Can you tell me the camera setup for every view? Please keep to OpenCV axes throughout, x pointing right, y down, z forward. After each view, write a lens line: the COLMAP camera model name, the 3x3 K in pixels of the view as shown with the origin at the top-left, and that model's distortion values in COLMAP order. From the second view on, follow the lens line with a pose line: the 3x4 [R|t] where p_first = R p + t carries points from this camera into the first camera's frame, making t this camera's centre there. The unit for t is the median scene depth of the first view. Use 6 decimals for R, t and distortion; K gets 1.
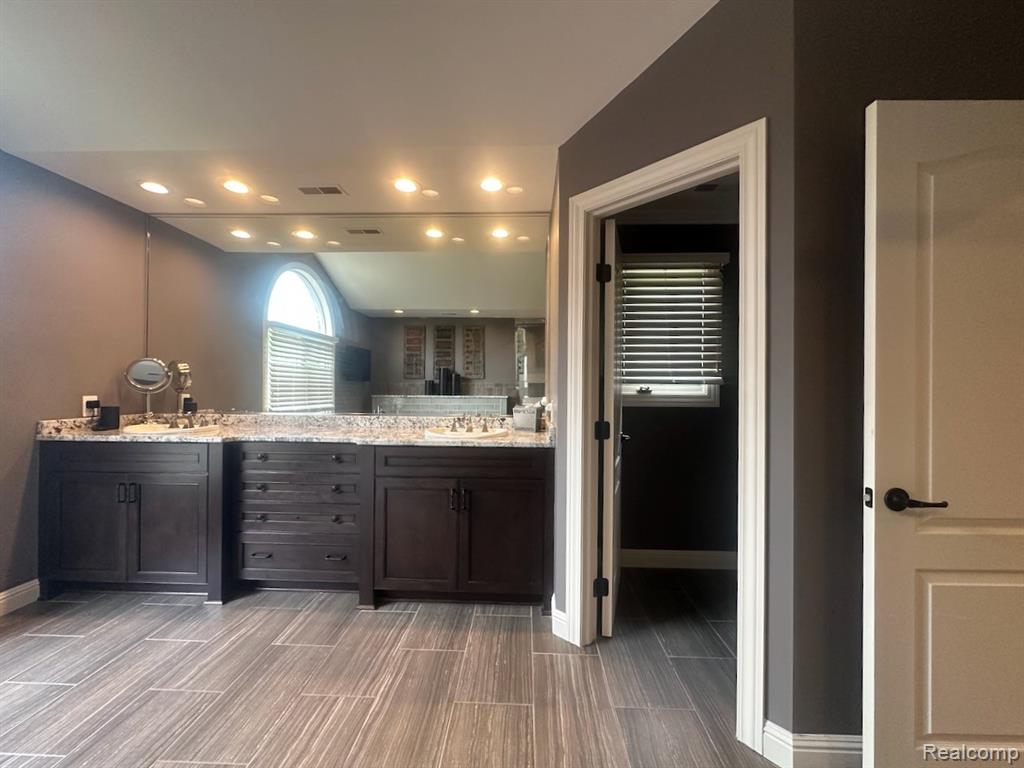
lens RADIAL K [[411.3, 0, 508.3], [0, 411.3, 388.3], [0, 0, 1]] dist [-0.003733, 0.000782]
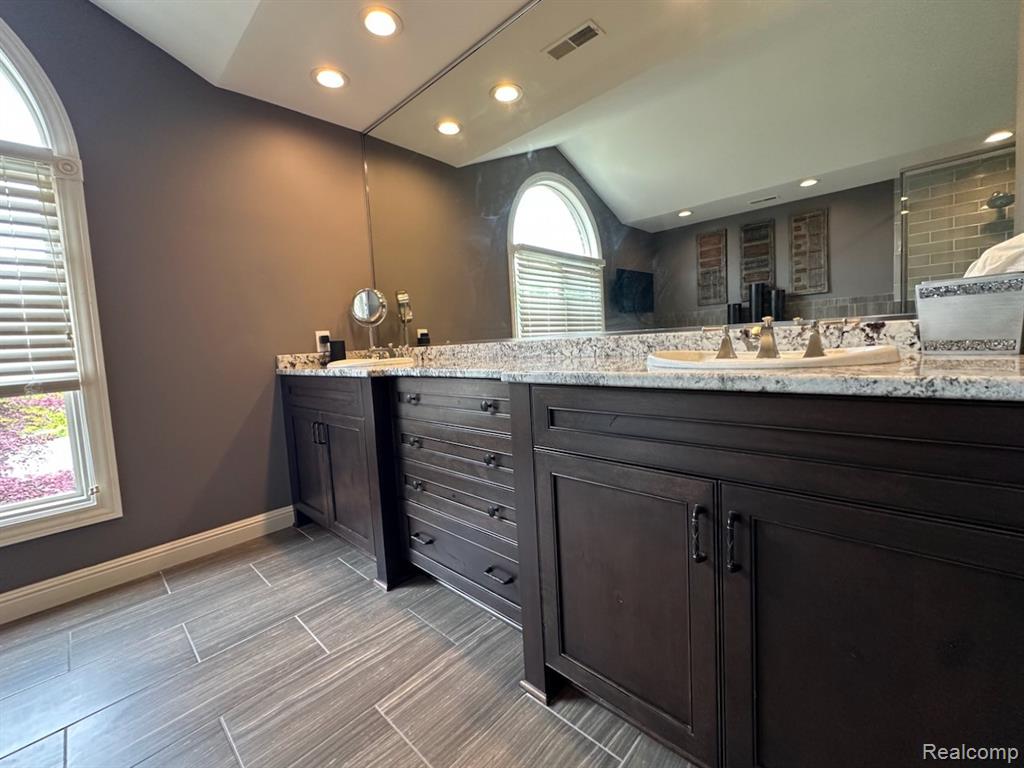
lens RADIAL K [[411.3, 0, 516.8], [0, 411.3, 372.0], [0, 0, 1]] dist [-0.003733, 0.000782]
pose [[0.752302, -0.004152, -0.658806, -0.014675], [0.061748, 0.996023, 0.064234, 0.081462], [0.655919, -0.089003, 0.749566, 0.552290]]
